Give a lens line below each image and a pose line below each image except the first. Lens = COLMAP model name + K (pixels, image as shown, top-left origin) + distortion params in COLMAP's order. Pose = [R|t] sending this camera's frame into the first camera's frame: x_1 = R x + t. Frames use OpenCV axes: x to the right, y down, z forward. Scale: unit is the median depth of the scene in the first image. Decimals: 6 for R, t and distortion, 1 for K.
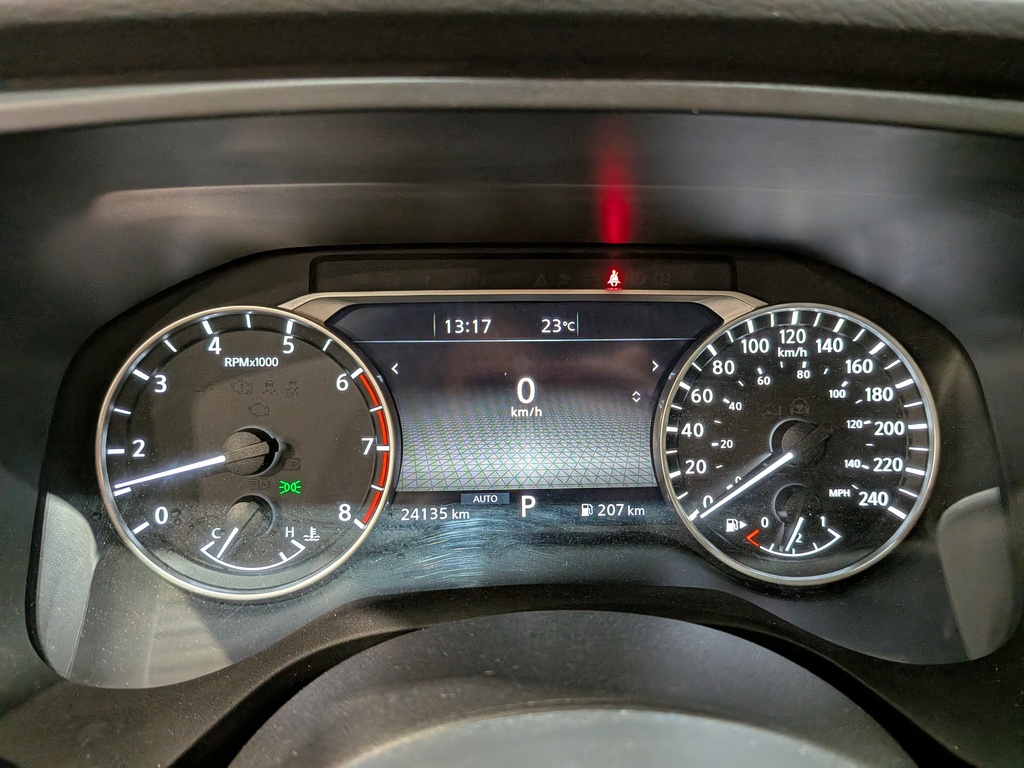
lens RADIAL K [[745.8, 0, 536.9], [0, 745.8, 390.7], [0, 0, 1]] dist [0.076687, -0.173663]
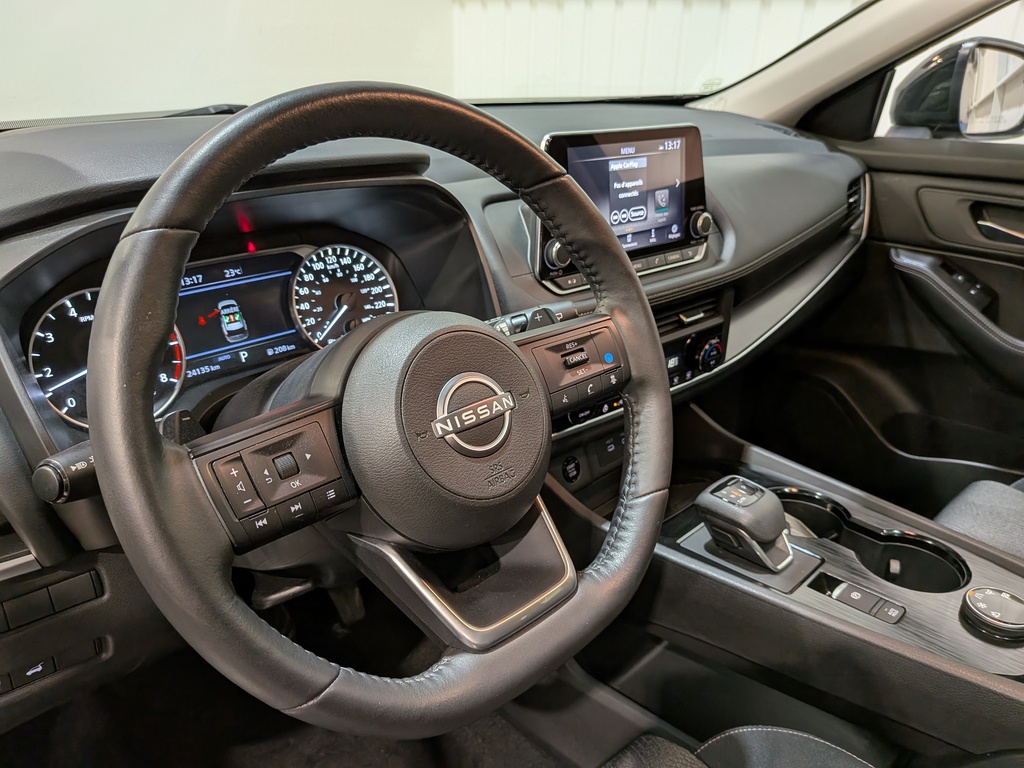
lens RADIAL K [[736.2, 0, 511.0], [0, 736.2, 396.0], [0, 0, 1]] dist [0.071372, -0.160000]
pose [[0.747443, -0.278848, 0.602970, -0.776961], [0.250154, 0.958973, 0.133393, 0.173832], [-0.615428, 0.051131, 0.786533, -1.189429]]
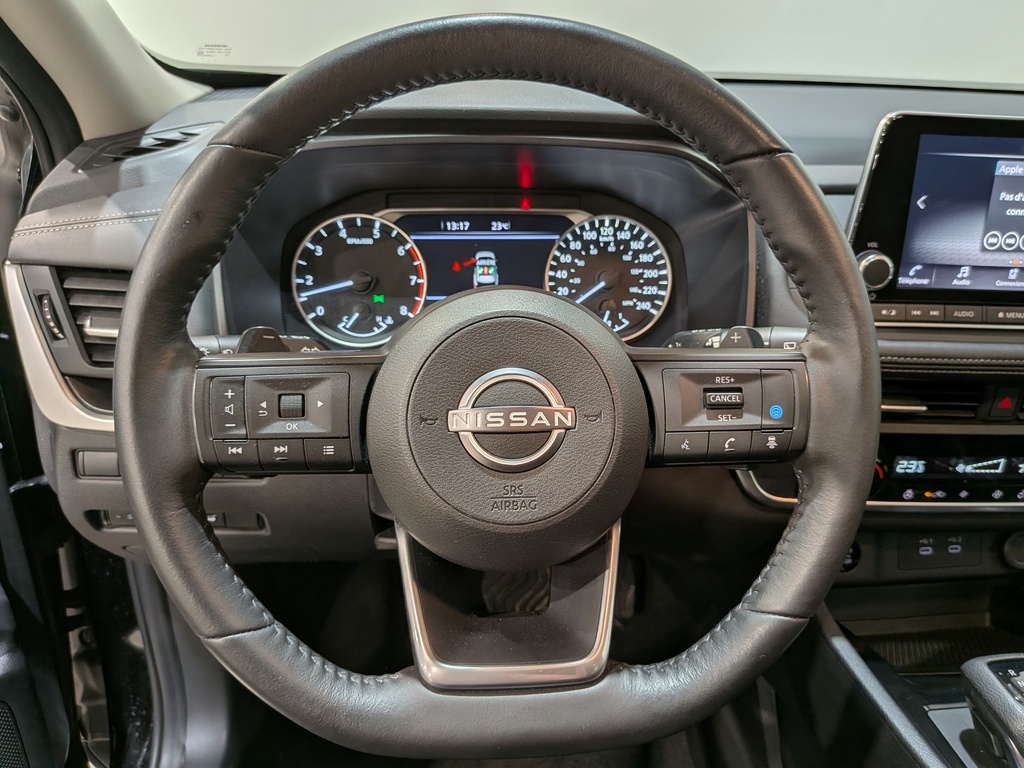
lens RADIAL K [[745.8, 0, 536.9], [0, 745.8, 390.7], [0, 0, 1]] dist [0.076687, -0.173663]
pose [[0.998871, -0.008515, 0.046734, 0.030769], [0.005882, 0.998402, 0.056195, 0.270959], [-0.047137, -0.055857, 0.997325, -1.207623]]
